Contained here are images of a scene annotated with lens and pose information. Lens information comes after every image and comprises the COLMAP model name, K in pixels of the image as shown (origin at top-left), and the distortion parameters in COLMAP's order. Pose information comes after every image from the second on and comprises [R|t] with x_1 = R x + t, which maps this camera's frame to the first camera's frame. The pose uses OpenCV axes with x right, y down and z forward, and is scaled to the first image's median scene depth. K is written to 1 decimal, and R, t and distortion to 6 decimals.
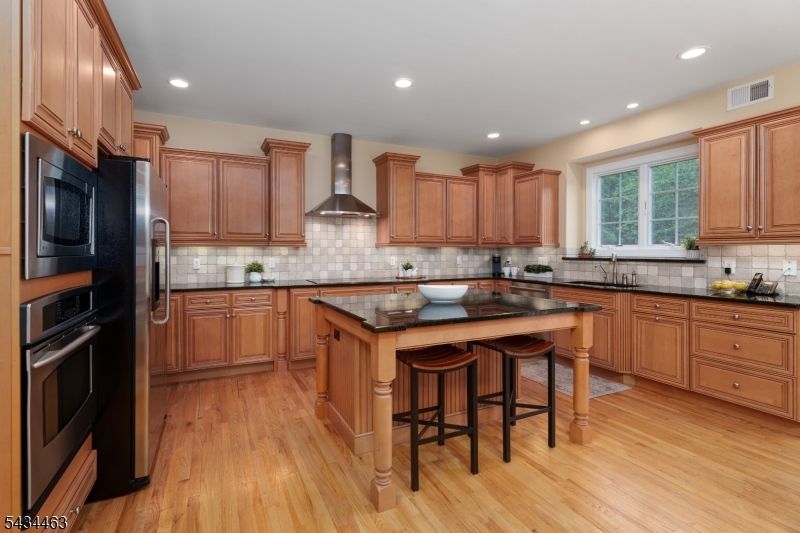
lens RADIAL K [[376.6, 0, 380.6], [0, 376.6, 250.6], [0, 0, 1]] dist [-0.000833, 0.003294]
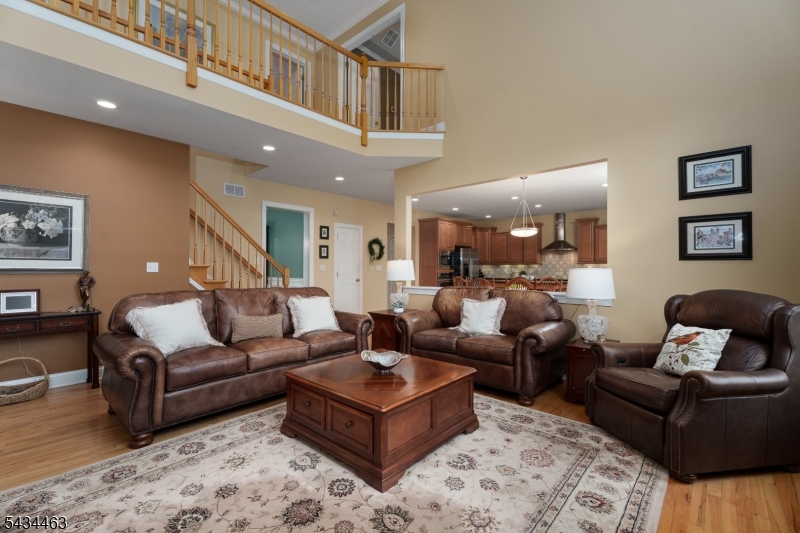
lens RADIAL K [[358.7, 0, 402.2], [0, 358.7, 263.0], [0, 0, 1]] dist [0.002455, -0.001730]
pose [[0.404237, -0.014922, -0.914533, 1.537198], [-0.002543, 0.999845, -0.017437, 0.022563], [0.914651, 0.009374, 0.404136, -0.741140]]
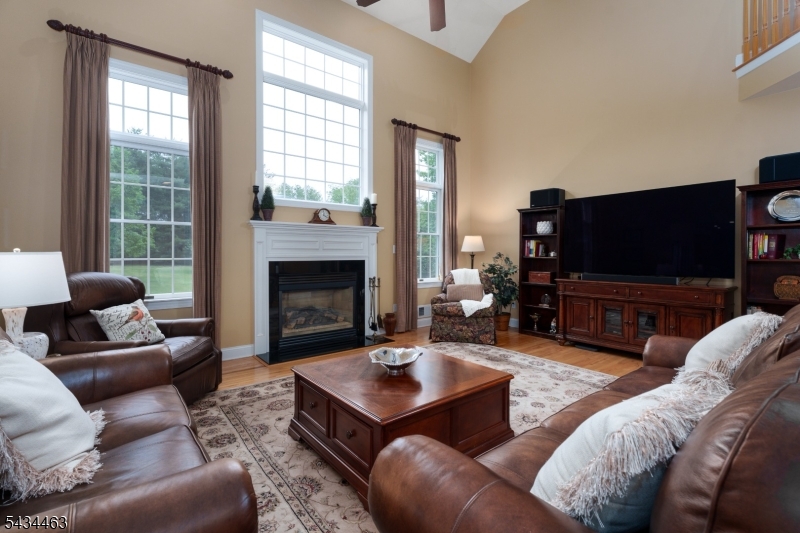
lens RADIAL K [[376.6, 0, 403.0], [0, 376.6, 248.0], [0, 0, 1]] dist [-0.000833, 0.003294]
pose [[-0.238655, 0.012480, 0.971024, 0.468287], [0.002893, 0.999922, -0.012140, 0.020930], [-0.971100, -0.000088, -0.238672, -0.416605]]
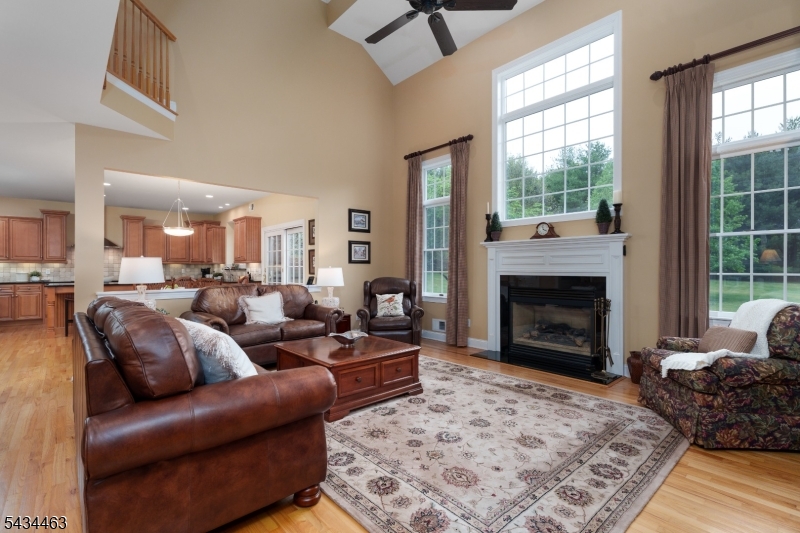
lens RADIAL K [[358.7, 0, 397.2], [0, 358.7, 269.1], [0, 0, 1]] dist [0.002455, -0.001730]
pose [[0.954112, -0.002344, 0.299442, 0.867542], [0.002442, 0.999997, 0.000045, 0.024826], [-0.299442, 0.000688, 0.954114, -1.289776]]
